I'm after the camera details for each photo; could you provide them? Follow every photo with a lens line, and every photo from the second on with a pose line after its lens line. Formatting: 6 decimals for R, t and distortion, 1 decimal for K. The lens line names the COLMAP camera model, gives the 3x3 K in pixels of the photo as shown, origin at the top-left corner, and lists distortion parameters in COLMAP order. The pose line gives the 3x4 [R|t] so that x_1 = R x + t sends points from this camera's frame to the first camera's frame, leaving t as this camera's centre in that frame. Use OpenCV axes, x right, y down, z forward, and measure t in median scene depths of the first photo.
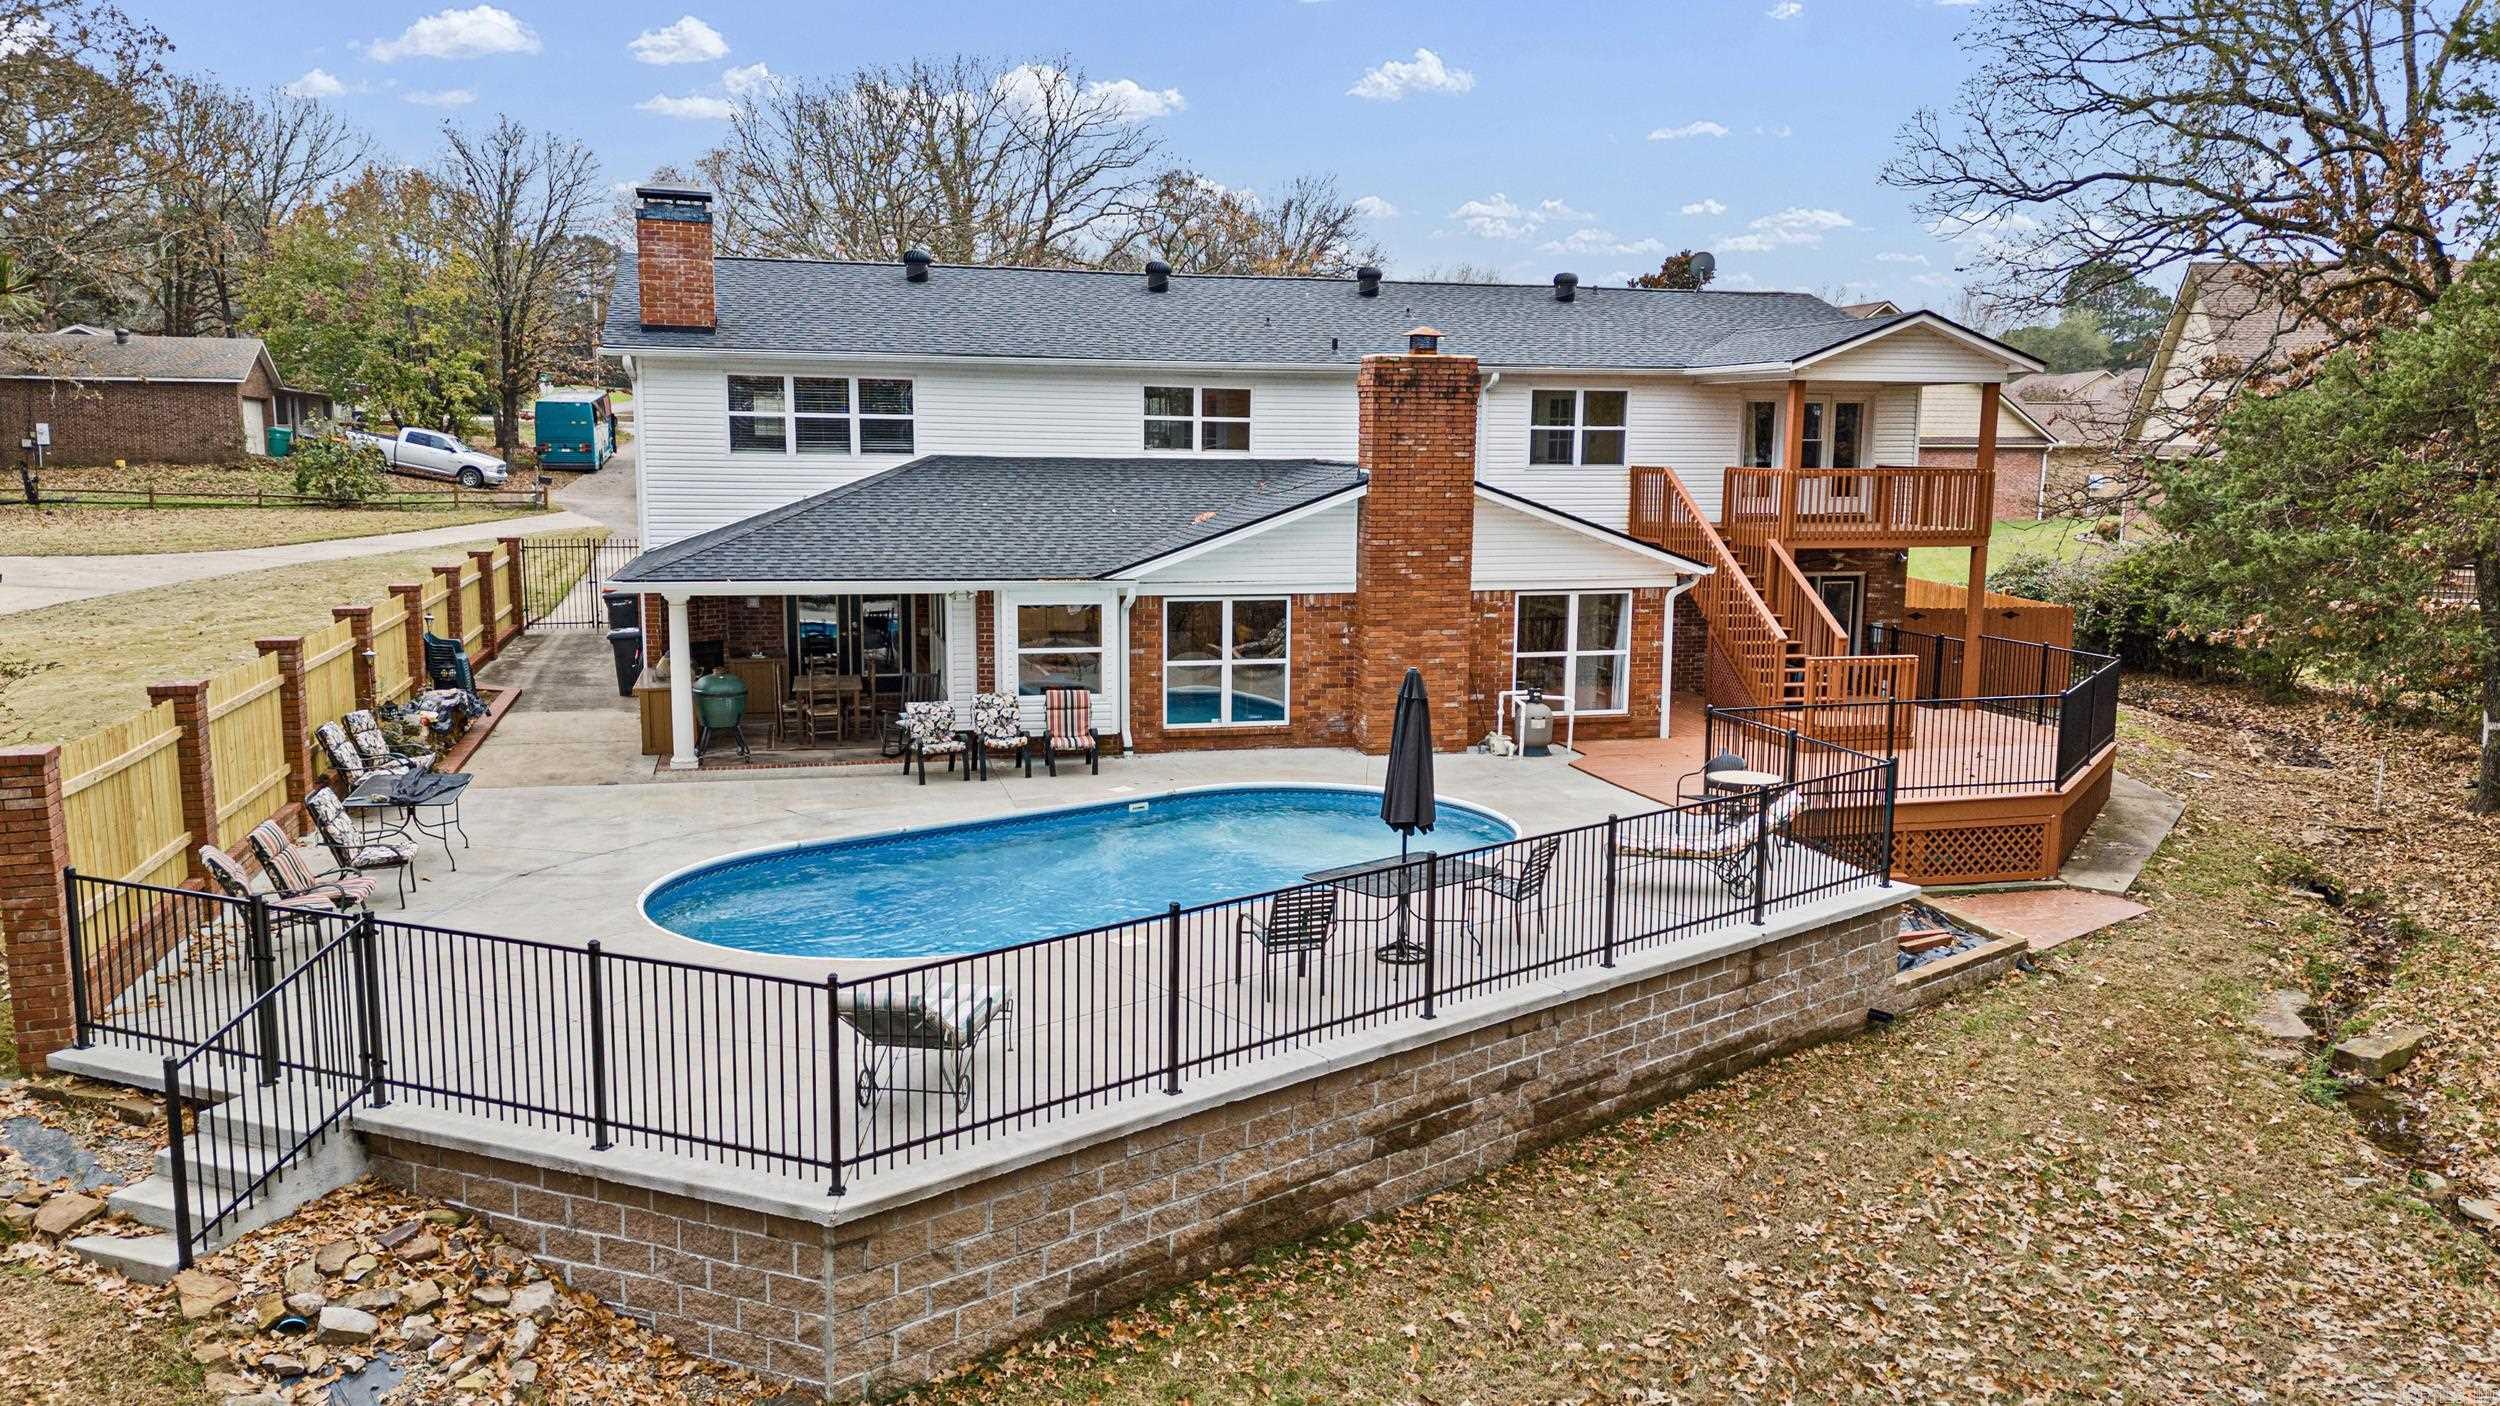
lens RADIAL K [[1796.4, 0, 1250.0], [0, 1796.4, 703.0], [0, 0, 1]] dist [0.086219, -0.093491]
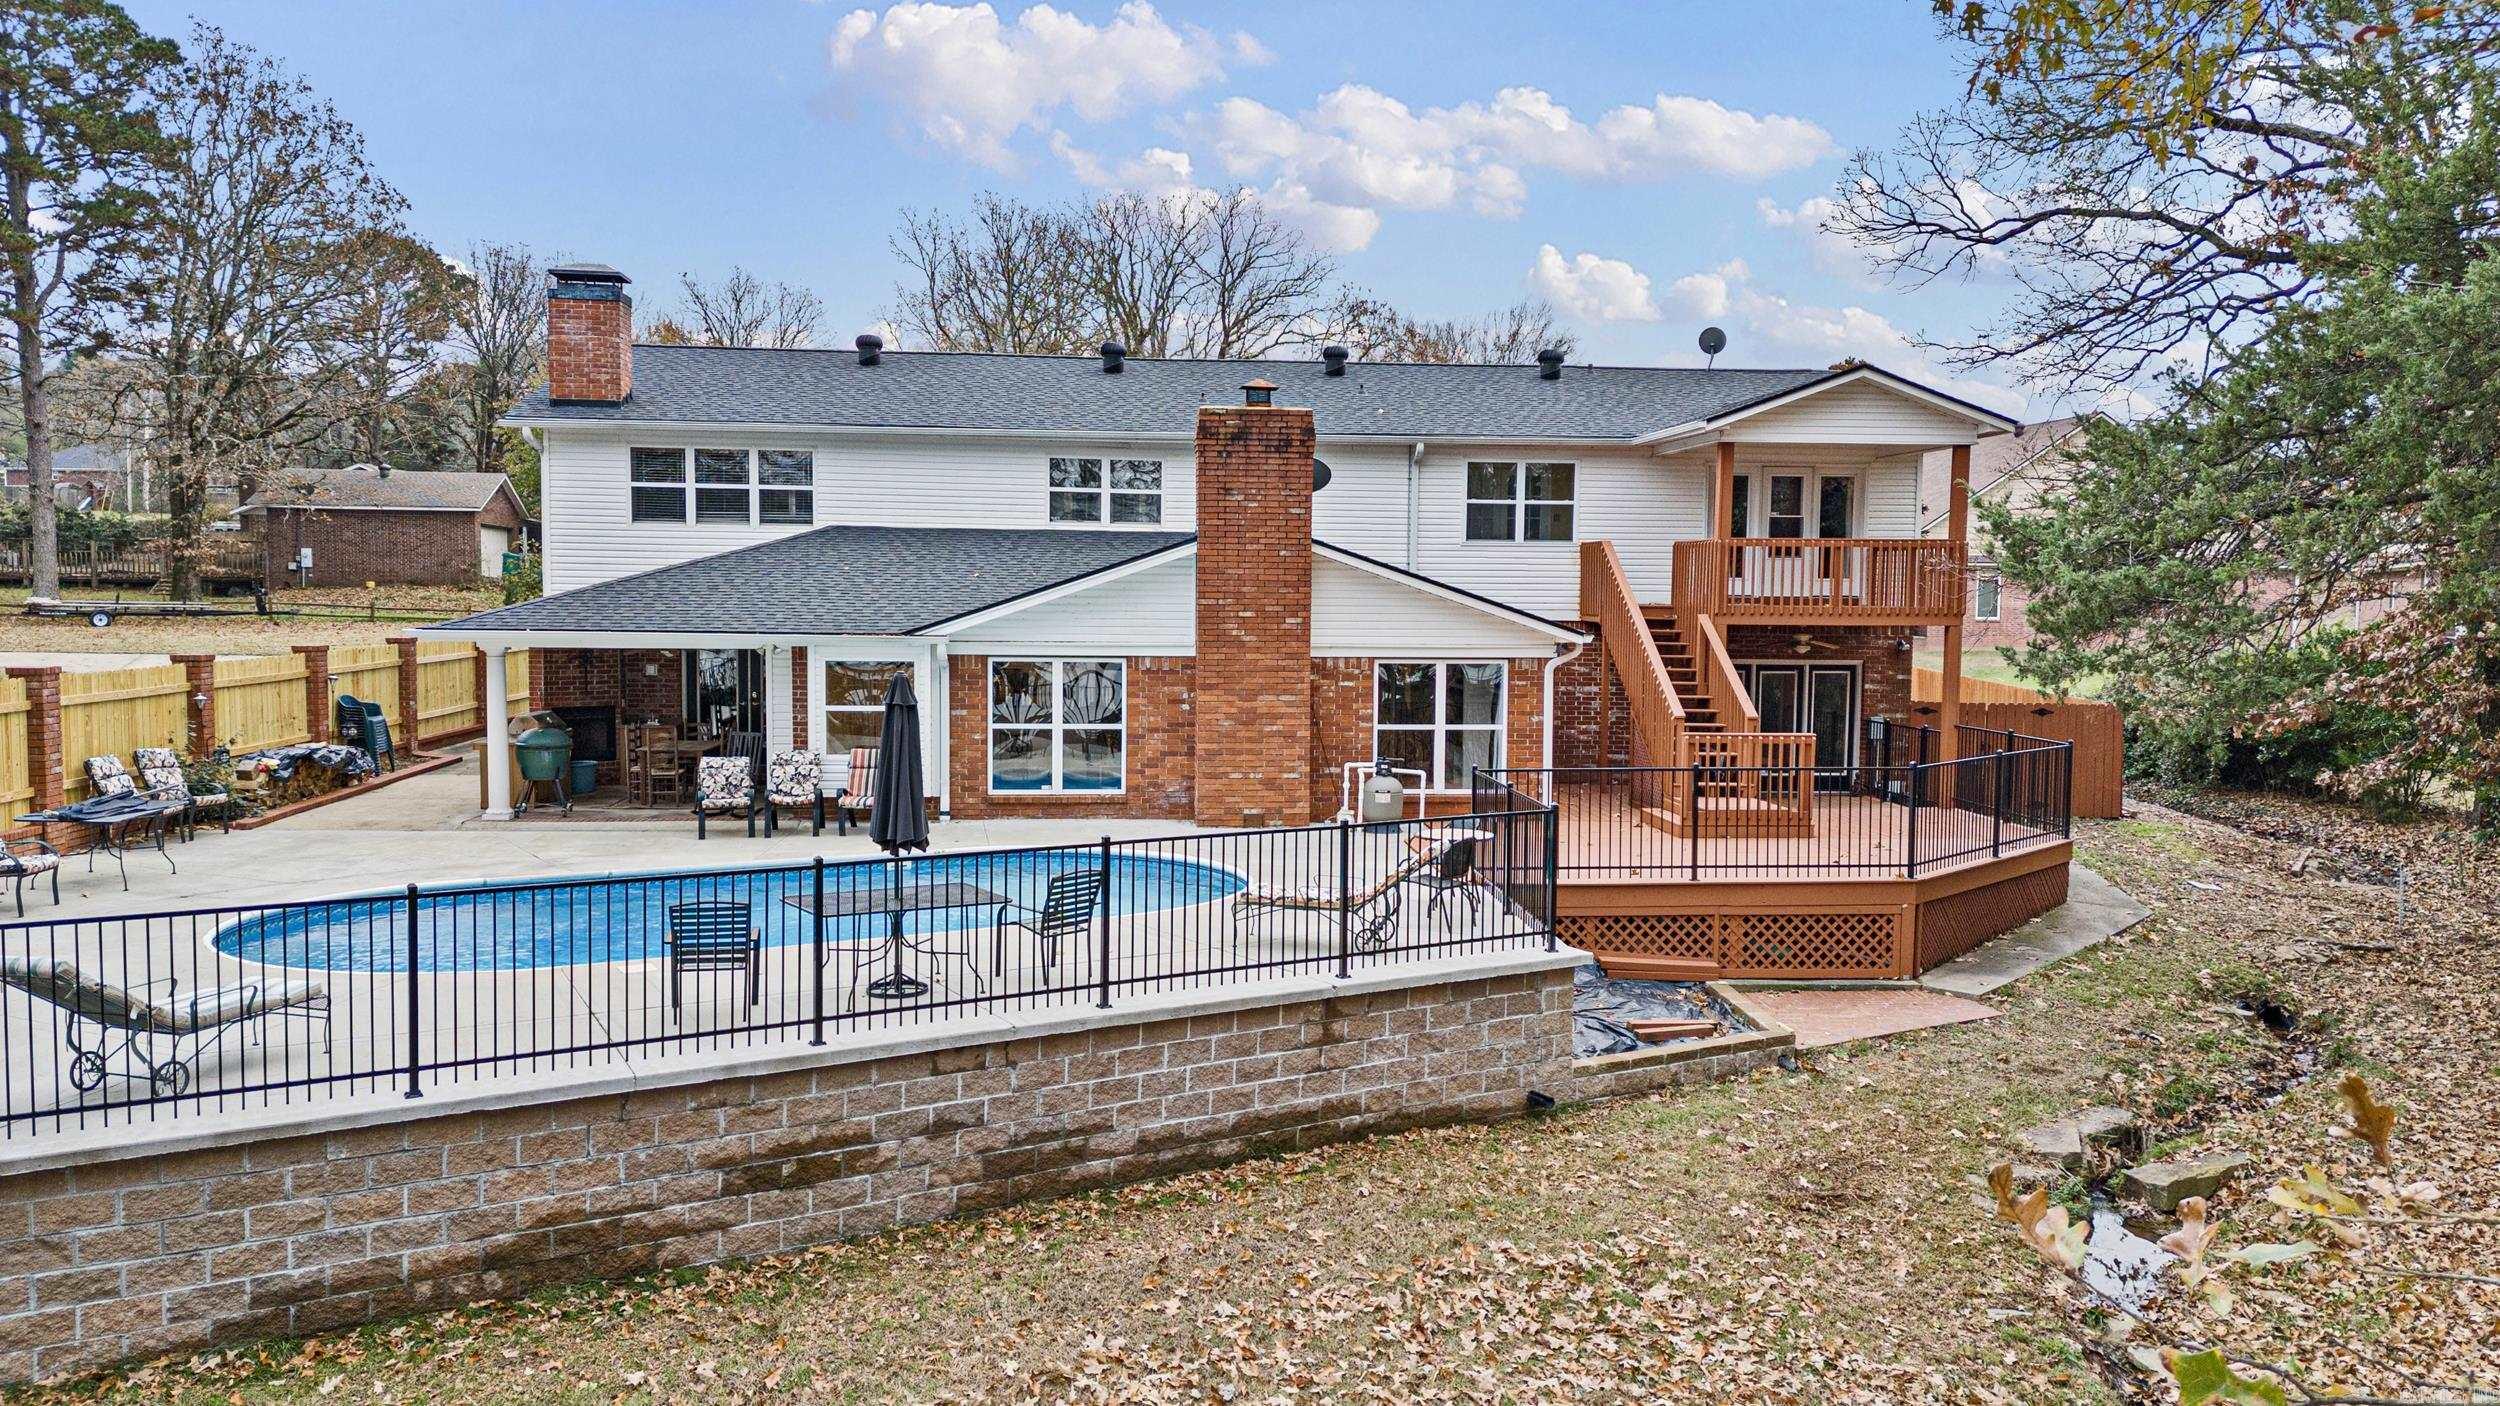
lens RADIAL K [[1796.4, 0, 1250.0], [0, 1796.4, 703.0], [0, 0, 1]] dist [0.086219, -0.093491]
pose [[0.984906, 0.011556, -0.172705, 0.263373], [-0.025799, 0.996424, -0.080453, 0.040702], [0.171158, 0.083695, 0.981682, 0.075620]]
